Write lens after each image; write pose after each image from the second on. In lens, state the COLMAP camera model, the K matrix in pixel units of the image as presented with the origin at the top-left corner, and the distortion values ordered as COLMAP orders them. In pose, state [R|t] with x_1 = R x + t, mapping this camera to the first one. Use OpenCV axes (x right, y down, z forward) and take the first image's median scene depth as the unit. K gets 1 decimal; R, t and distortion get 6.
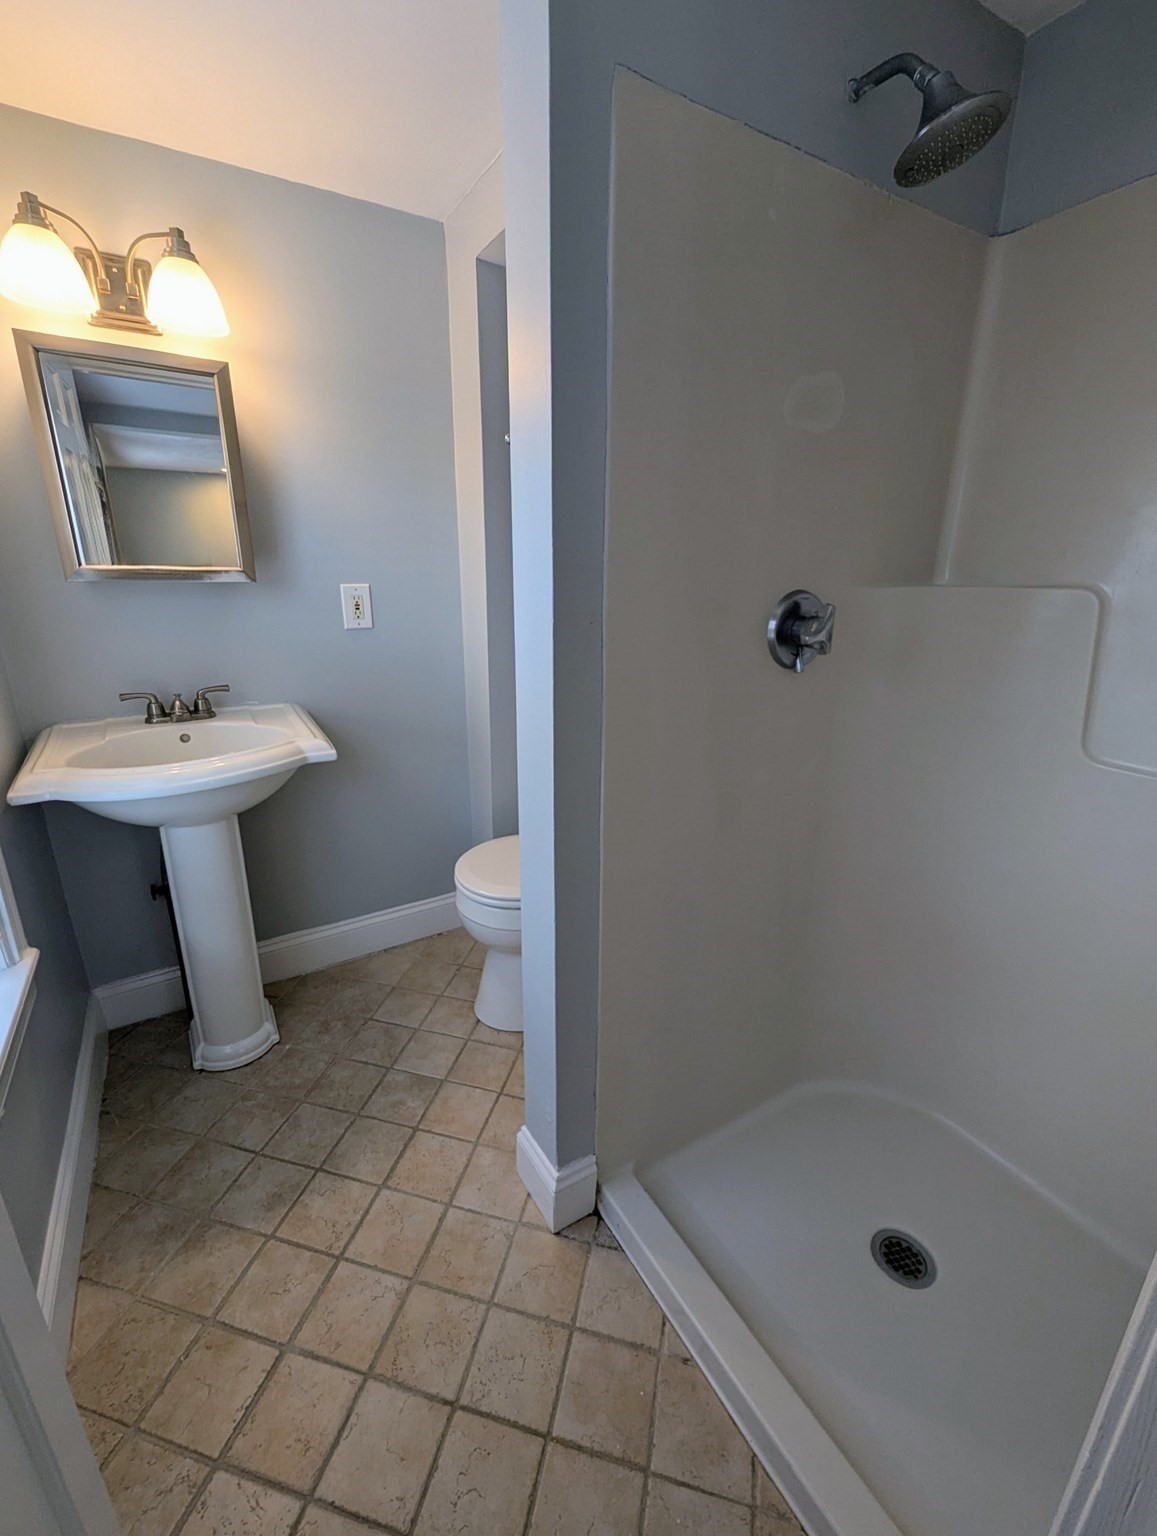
lens RADIAL K [[651.0, 0, 591.8], [0, 651.0, 773.1], [0, 0, 1]] dist [-0.004896, 0.003237]
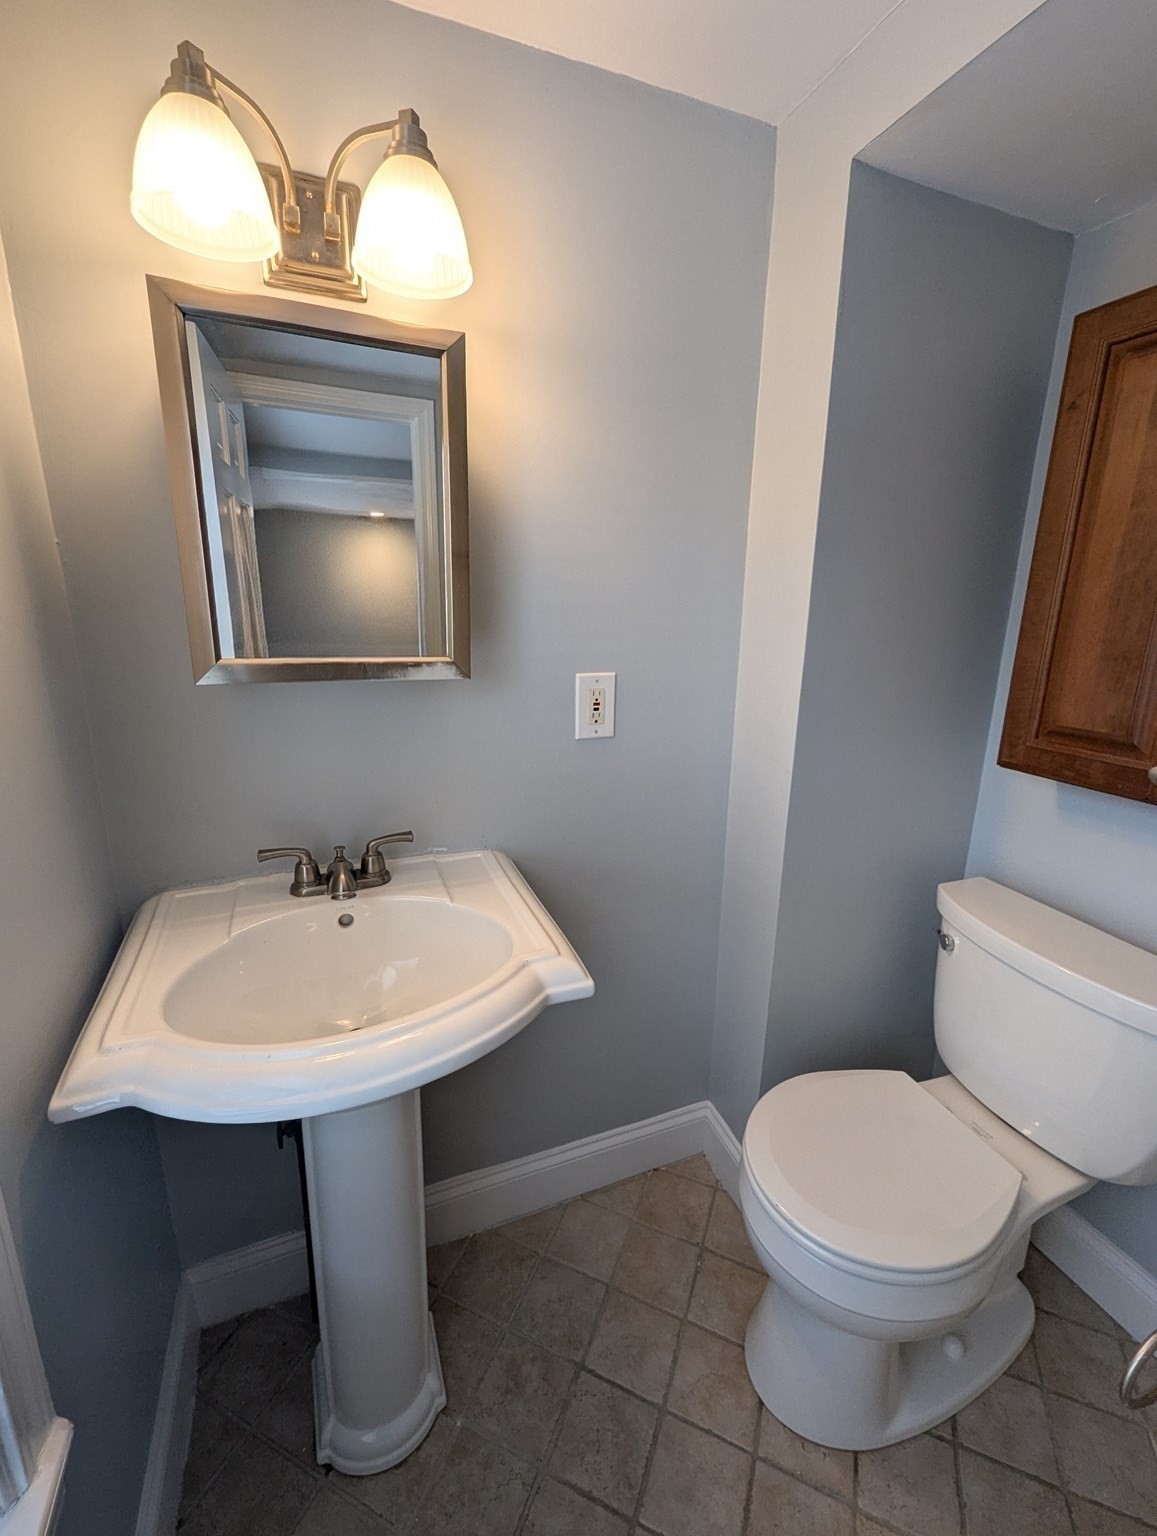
lens RADIAL K [[651.0, 0, 580.6], [0, 651.0, 766.7], [0, 0, 1]] dist [-0.004896, 0.003237]
pose [[0.985241, 0.042874, -0.165718, -0.297149], [-0.053709, 0.996663, -0.061463, -0.172728], [0.162530, 0.069457, 0.984256, 0.396050]]
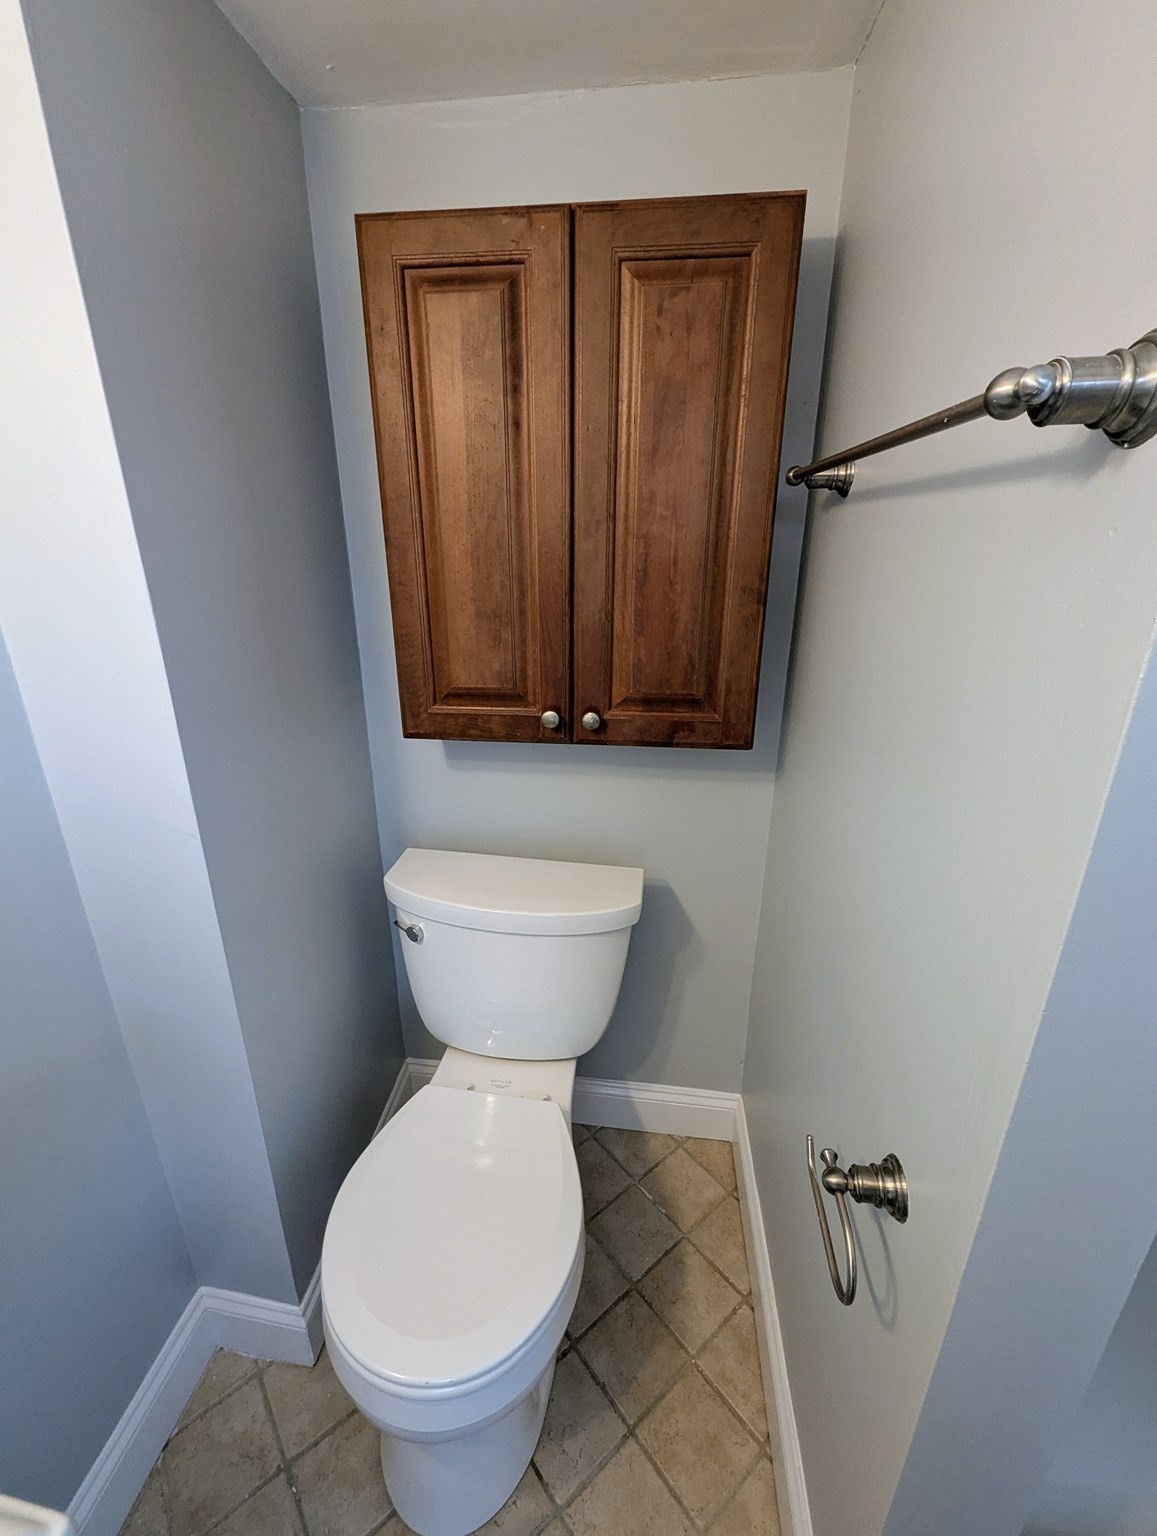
lens RADIAL K [[651.0, 0, 579.7], [0, 651.0, 766.5], [0, 0, 1]] dist [-0.004896, 0.003237]
pose [[0.617832, -0.279703, 0.734881, -0.351346], [0.244336, 0.956619, 0.158679, -0.280869], [-0.747384, 0.081521, 0.659372, 0.613815]]
